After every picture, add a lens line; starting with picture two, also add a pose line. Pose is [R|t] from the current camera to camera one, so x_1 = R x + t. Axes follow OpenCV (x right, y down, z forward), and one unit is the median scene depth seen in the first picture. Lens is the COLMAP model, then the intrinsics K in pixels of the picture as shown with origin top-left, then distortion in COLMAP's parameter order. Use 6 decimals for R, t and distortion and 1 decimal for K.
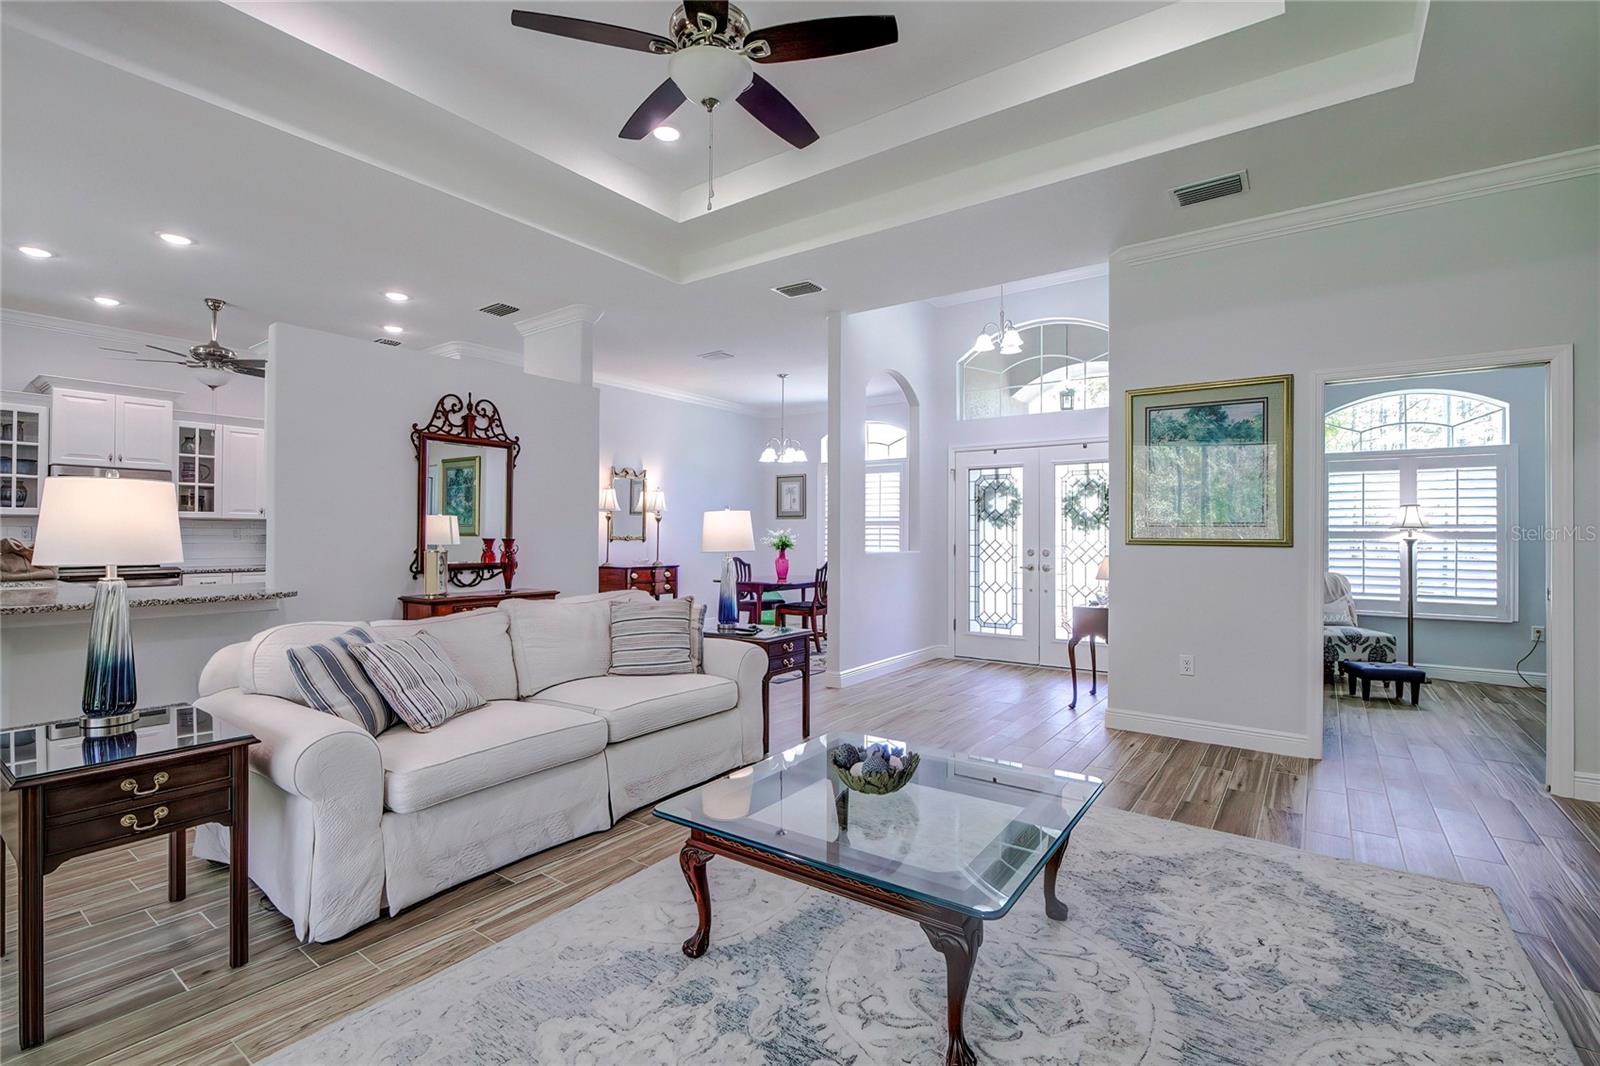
lens RADIAL K [[709.6, 0, 785.0], [0, 709.6, 523.1], [0, 0, 1]] dist [-0.016566, 0.003559]
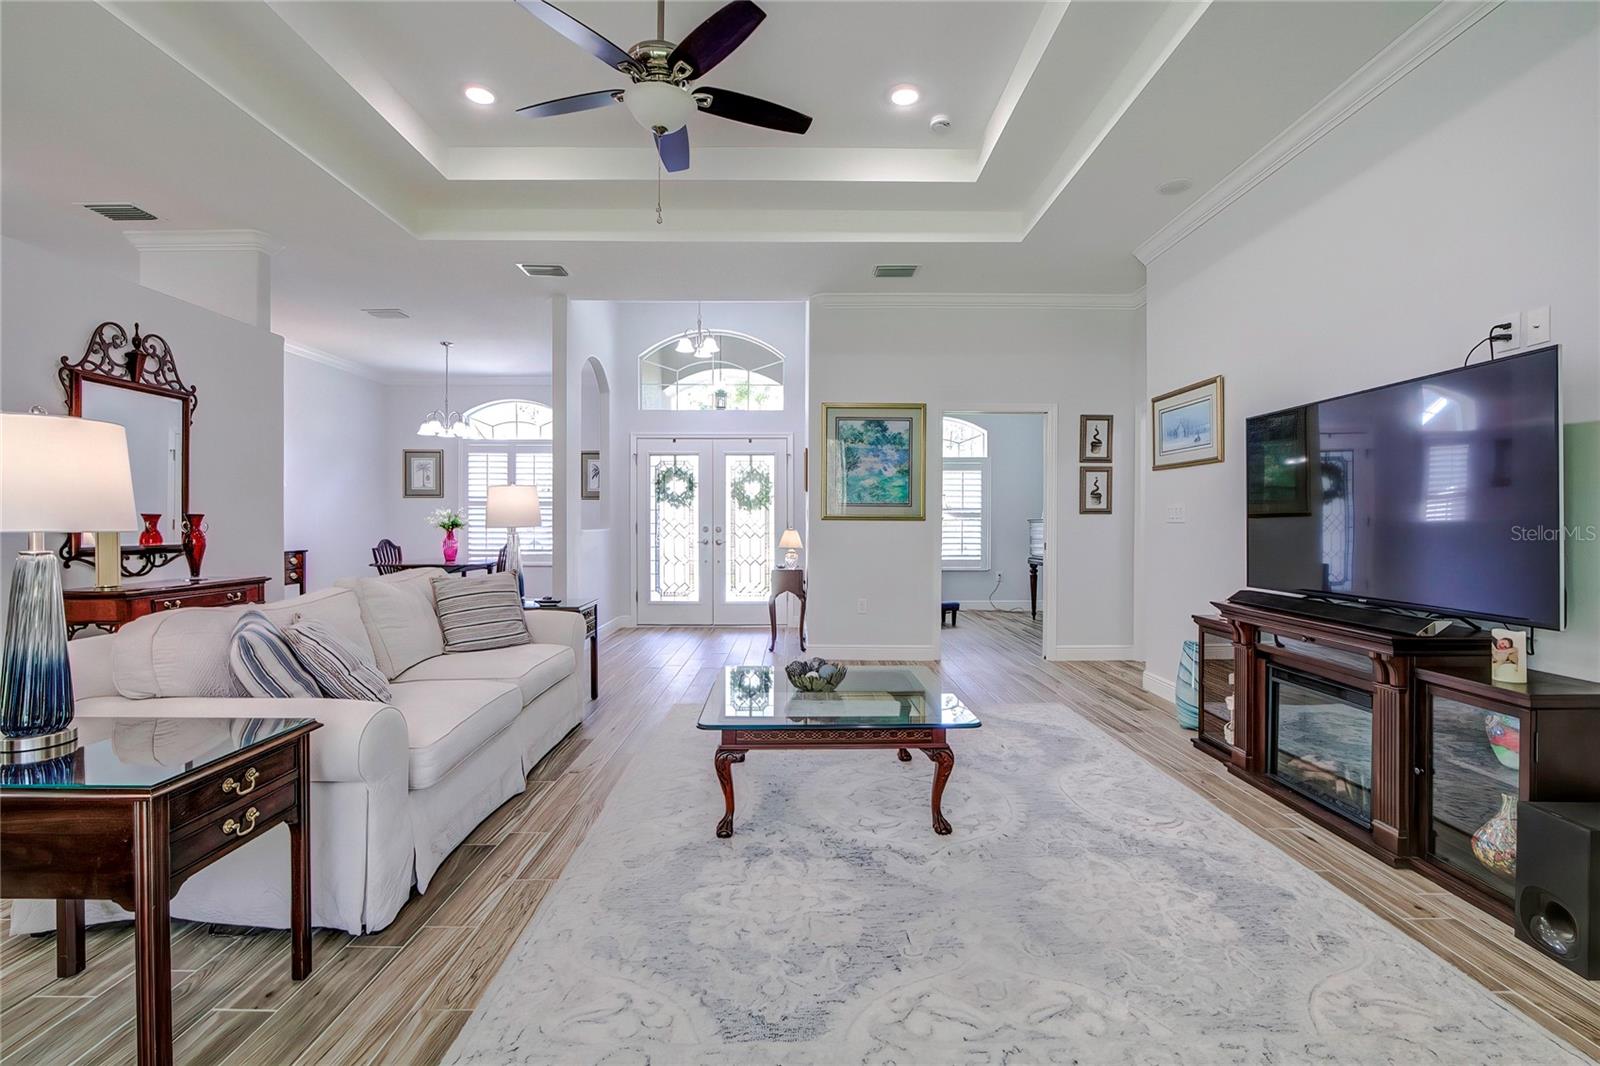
lens RADIAL K [[709.6, 0, 781.5], [0, 709.6, 518.2], [0, 0, 1]] dist [-0.016566, 0.003559]
pose [[0.810054, 0.000473, 0.586356, -0.306118], [-0.009005, 0.999892, 0.011633, 0.011216], [-0.586287, -0.014704, 0.809970, -0.028340]]
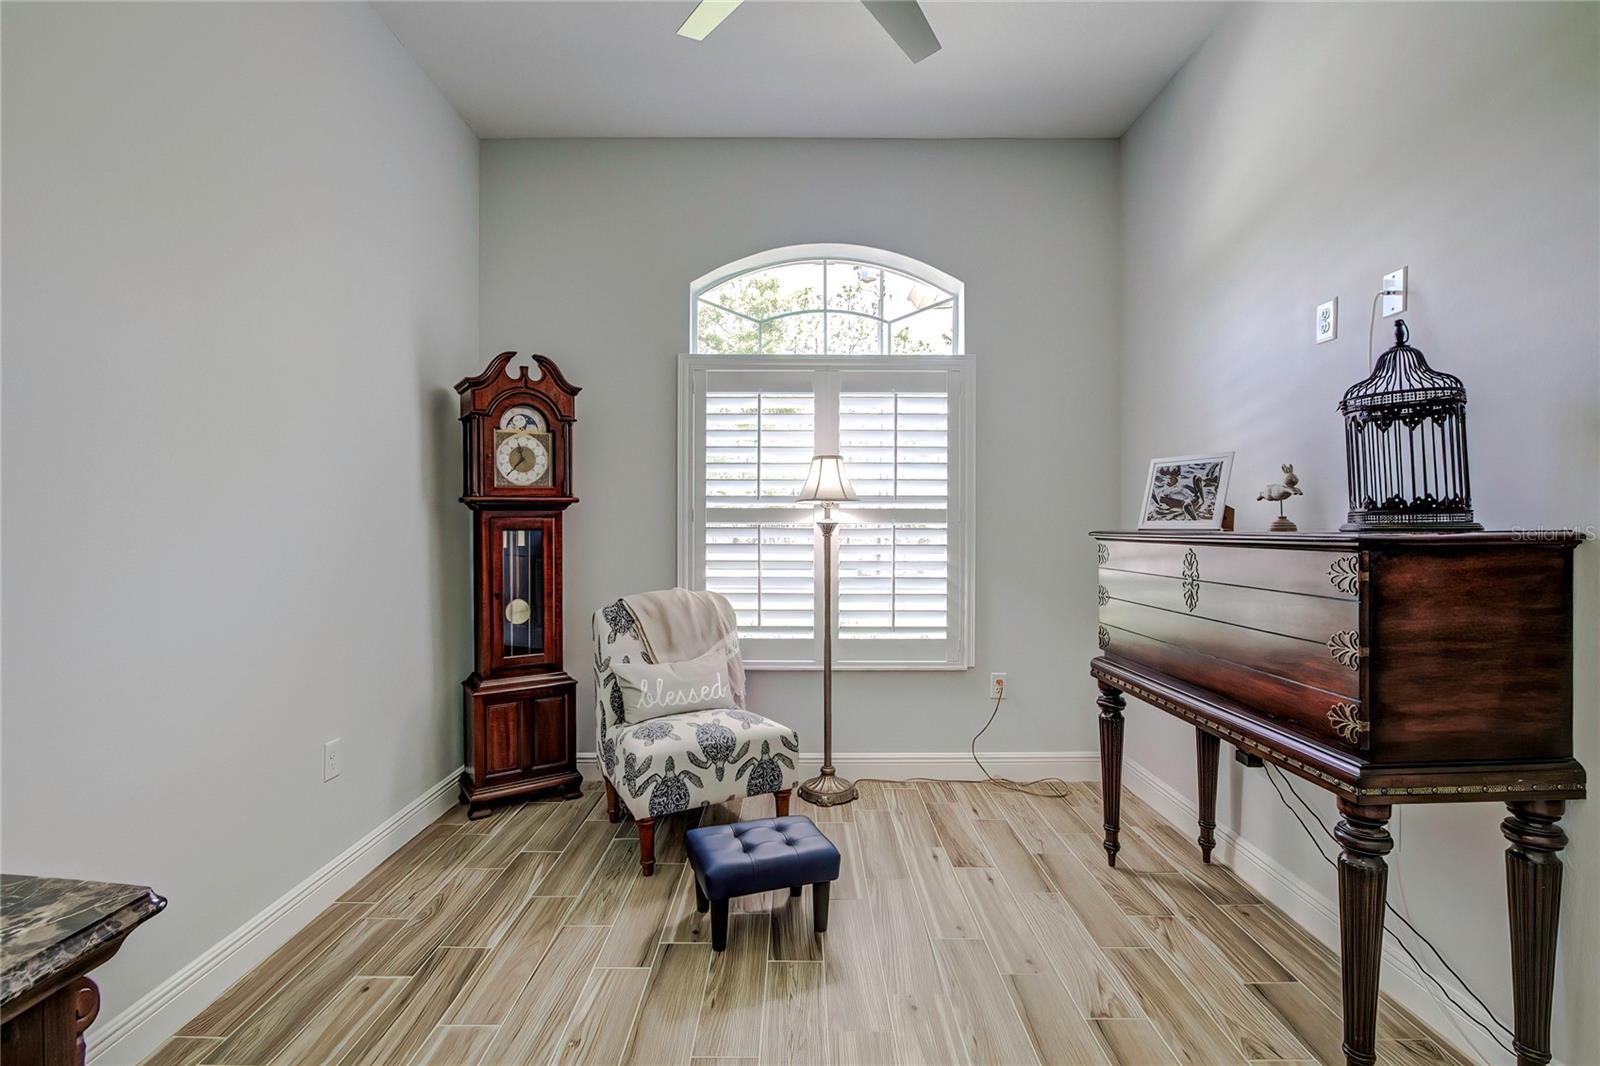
lens RADIAL K [[709.6, 0, 797.0], [0, 709.6, 535.4], [0, 0, 1]] dist [-0.016566, 0.003559]
pose [[0.804226, -0.015078, 0.594132, 0.641213], [-0.003099, 0.999558, 0.029562, 0.018950], [-0.594316, -0.025615, 0.803824, 0.676744]]
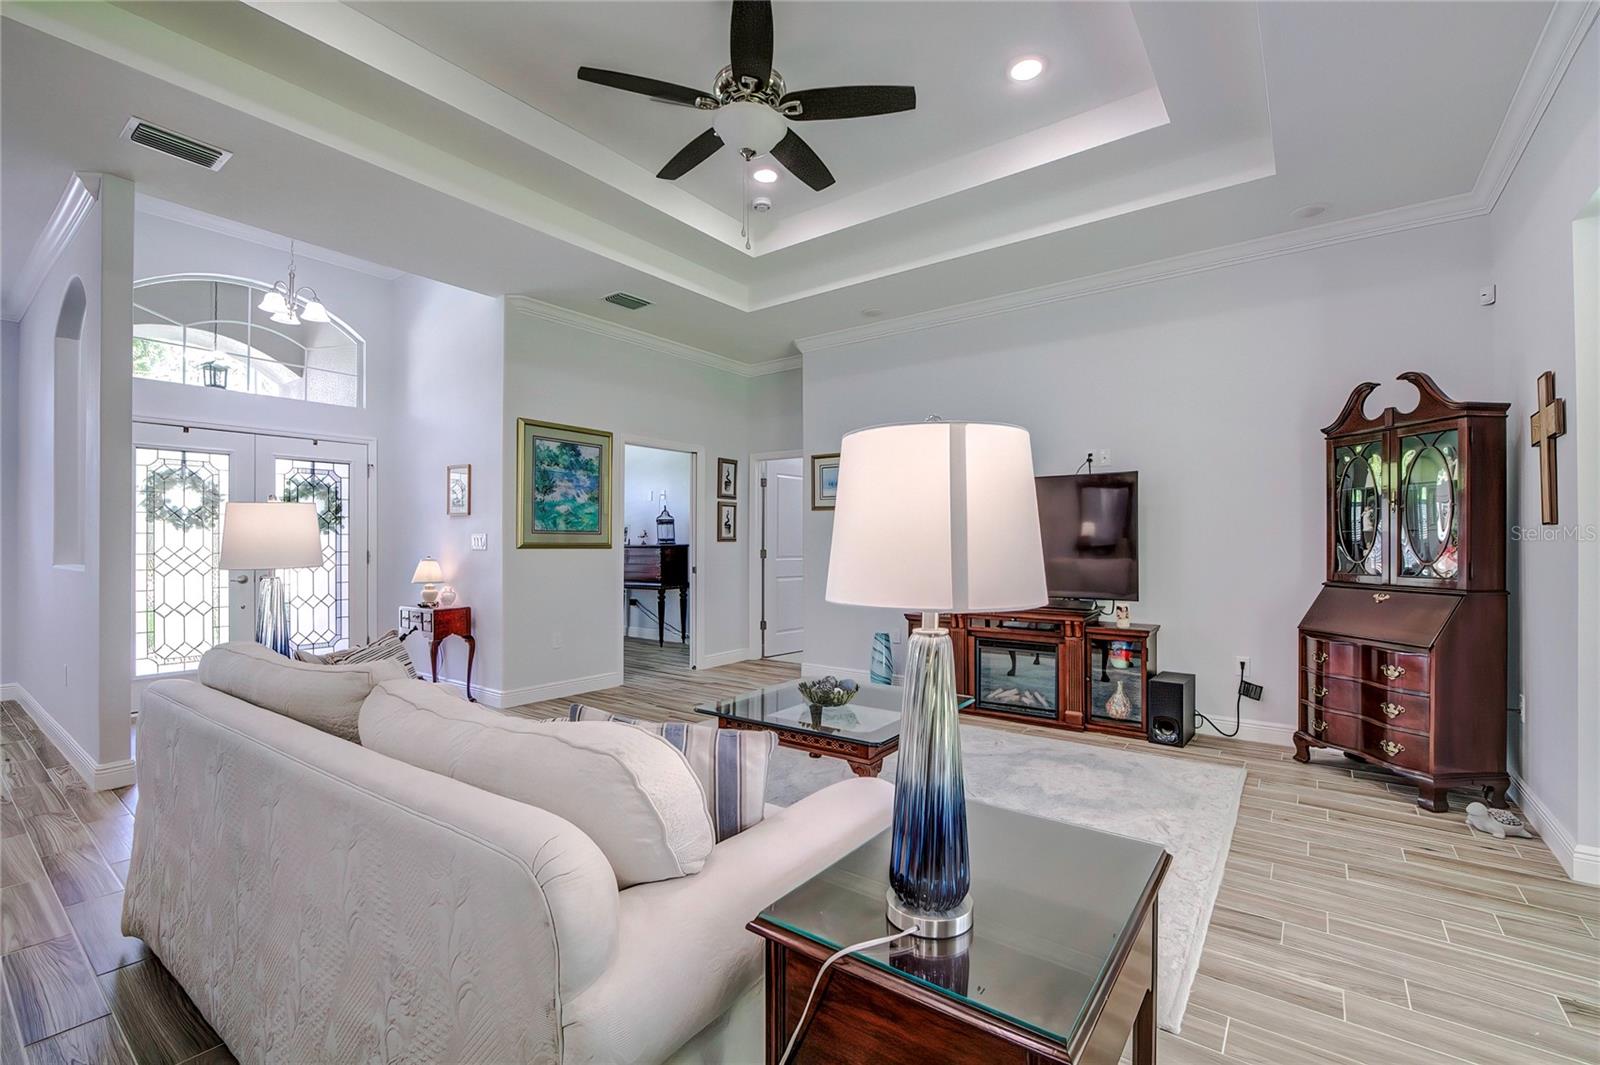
lens RADIAL K [[709.6, 0, 796.7], [0, 709.6, 541.1], [0, 0, 1]] dist [-0.016566, 0.003559]
pose [[0.012380, -0.003034, 0.999919, -0.596029], [-0.017738, 0.999837, 0.003253, 0.005515], [-0.999766, -0.017777, 0.012324, 0.443379]]
